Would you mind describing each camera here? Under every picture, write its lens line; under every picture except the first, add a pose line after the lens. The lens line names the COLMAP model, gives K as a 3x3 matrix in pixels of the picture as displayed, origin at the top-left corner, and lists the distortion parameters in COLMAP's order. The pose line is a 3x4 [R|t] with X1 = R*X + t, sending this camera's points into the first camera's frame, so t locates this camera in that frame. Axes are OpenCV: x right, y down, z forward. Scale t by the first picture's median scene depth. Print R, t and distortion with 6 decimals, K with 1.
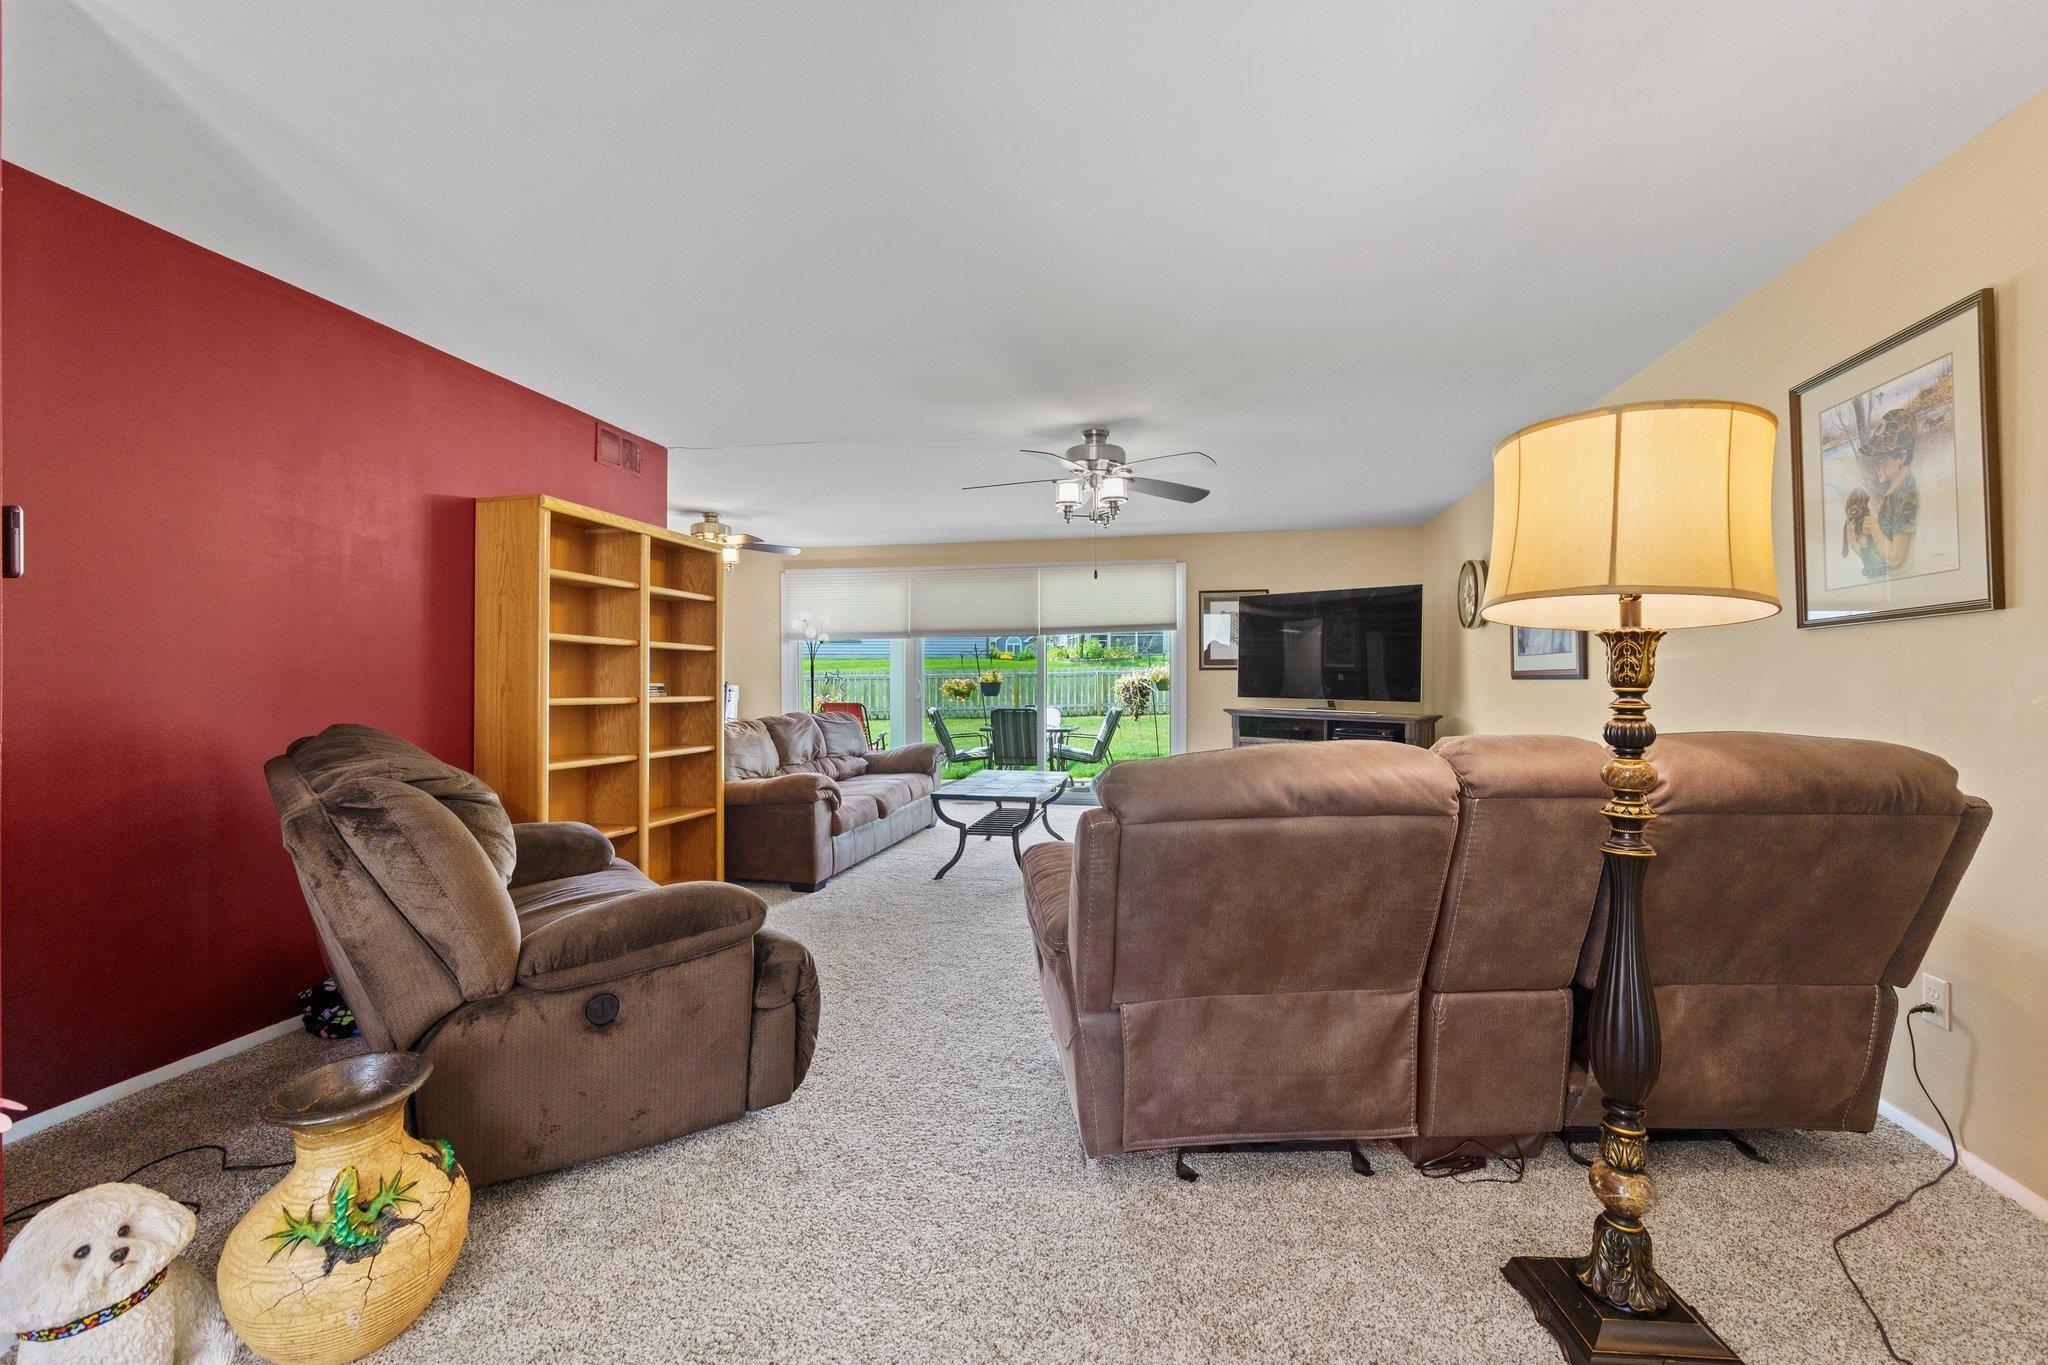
lens RADIAL K [[860.6, 0, 1023.9], [0, 860.6, 680.2], [0, 0, 1]] dist [-0.009333, 0.004096]
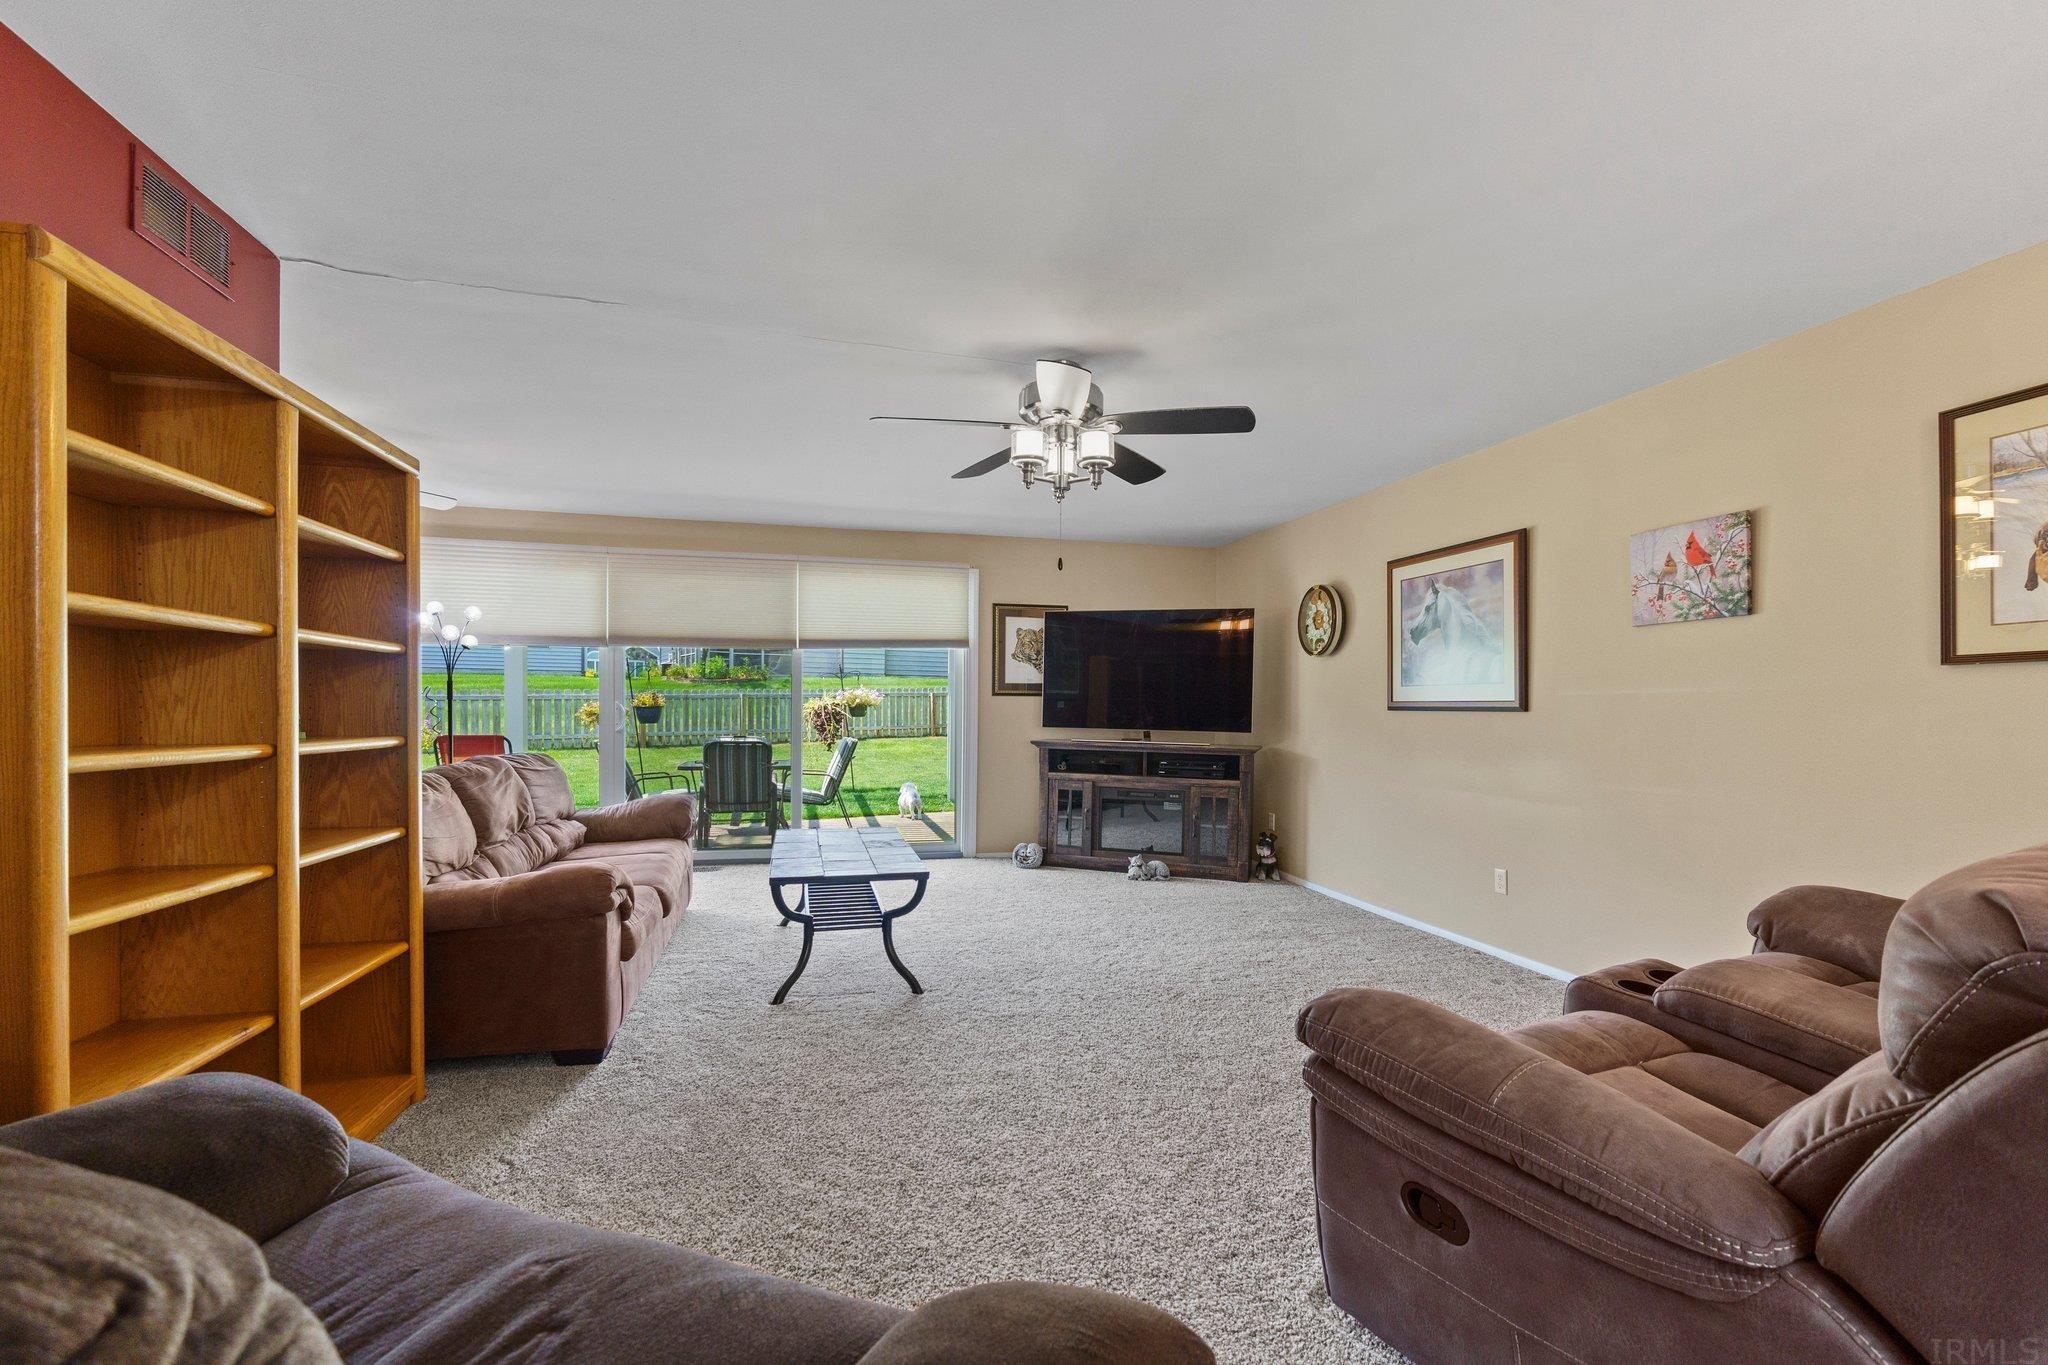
lens RADIAL K [[860.6, 0, 1003.5], [0, 860.6, 717.8], [0, 0, 1]] dist [-0.009333, 0.004096]
pose [[0.895357, -0.000100, 0.445348, -0.195883], [-0.007594, 0.999851, 0.015492, -0.003475], [-0.445283, -0.017253, 0.895223, 0.259836]]
